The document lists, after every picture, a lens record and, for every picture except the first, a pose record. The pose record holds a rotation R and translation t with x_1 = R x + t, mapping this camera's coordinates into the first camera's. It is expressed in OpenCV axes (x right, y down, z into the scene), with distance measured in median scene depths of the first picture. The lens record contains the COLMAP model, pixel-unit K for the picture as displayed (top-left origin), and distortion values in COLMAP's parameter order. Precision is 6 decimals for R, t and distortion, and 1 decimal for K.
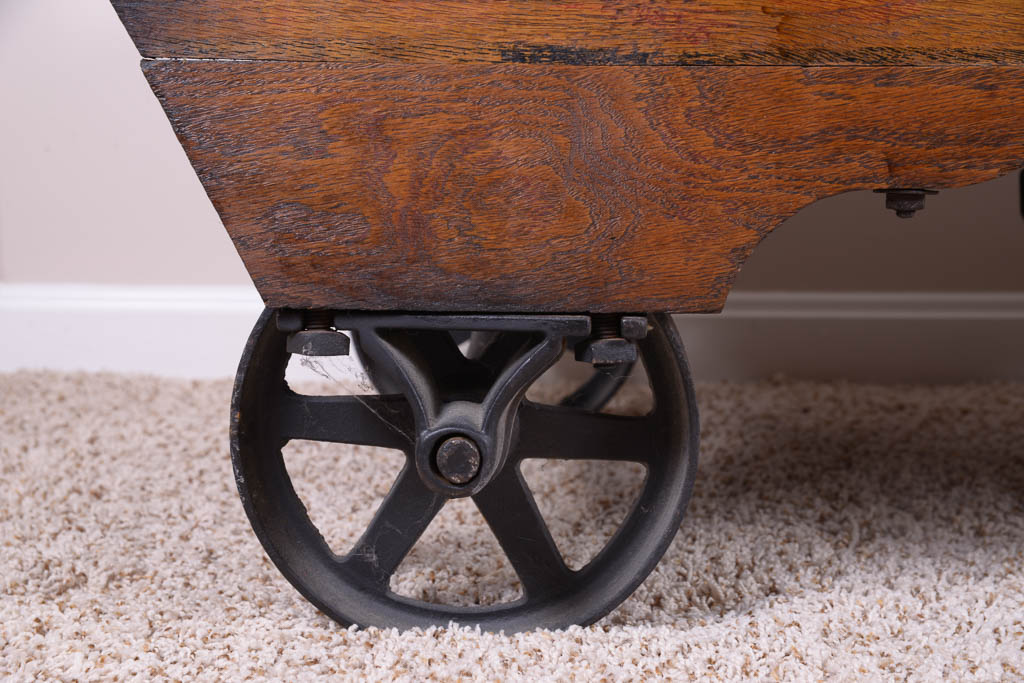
lens RADIAL K [[1730.2, 0, 512.0], [0, 1730.2, 341.5], [0, 0, 1]] dist [0.085343, 0.162503]
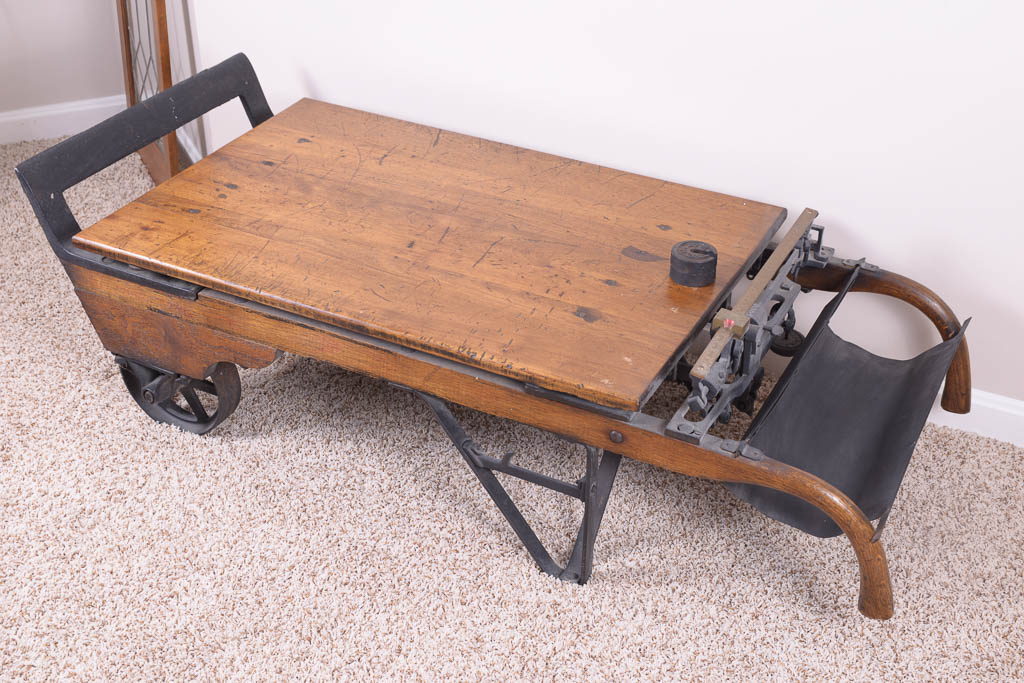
lens RADIAL K [[1406.7, 0, 512.0], [0, 1406.7, 341.5], [0, 0, 1]] dist [0.072484, 0.091869]
pose [[0.894852, 0.241202, -0.375581, 1.721073], [-0.070046, 0.906884, 0.415519, -1.314102], [0.440832, -0.345520, 0.828422, -1.125615]]
